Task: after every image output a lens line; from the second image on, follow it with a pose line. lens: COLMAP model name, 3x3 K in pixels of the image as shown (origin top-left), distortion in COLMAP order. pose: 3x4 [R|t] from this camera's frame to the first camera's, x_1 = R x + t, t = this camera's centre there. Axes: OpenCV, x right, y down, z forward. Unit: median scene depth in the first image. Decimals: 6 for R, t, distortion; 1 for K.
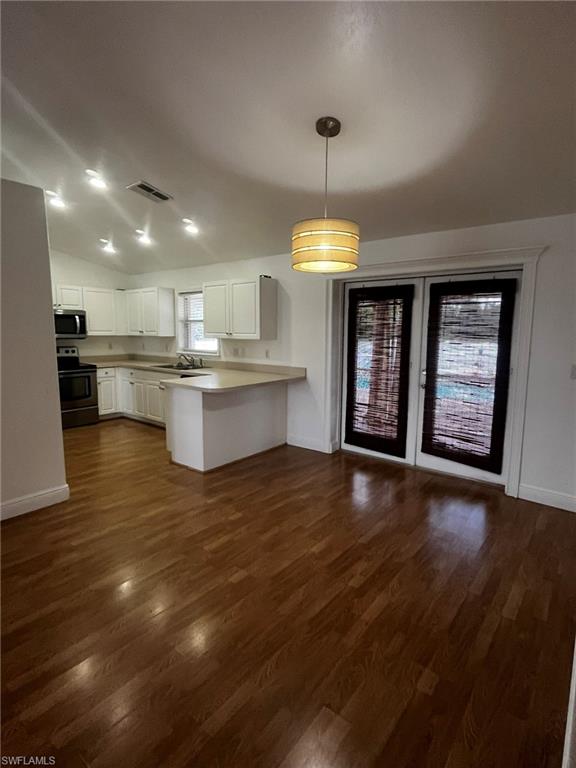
lens RADIAL K [[397.7, 0, 288.0], [0, 397.7, 384.0], [0, 0, 1]] dist [0.000862, 0.000059]
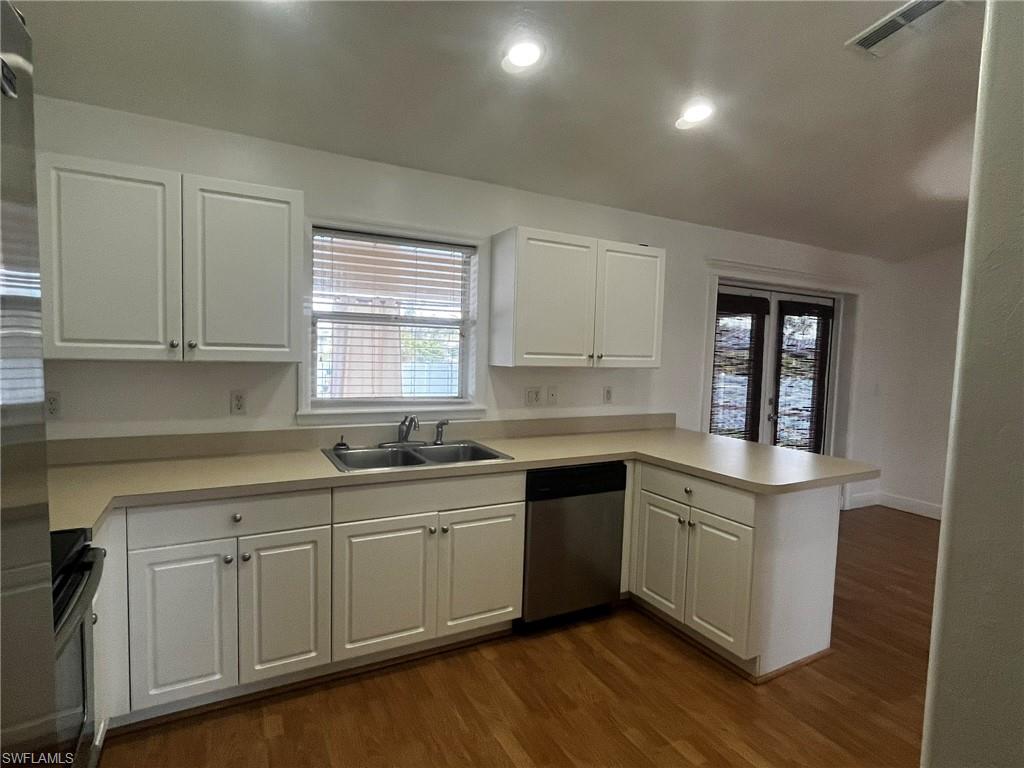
lens RADIAL K [[530.3, 0, 512.0], [0, 530.3, 384.0], [0, 0, 1]] dist [0.000862, 0.000059]
pose [[0.386470, -0.053583, 0.920744, -0.766371], [0.097666, 0.995075, 0.016915, -0.119722], [-0.917116, 0.083388, 0.389800, 0.898926]]
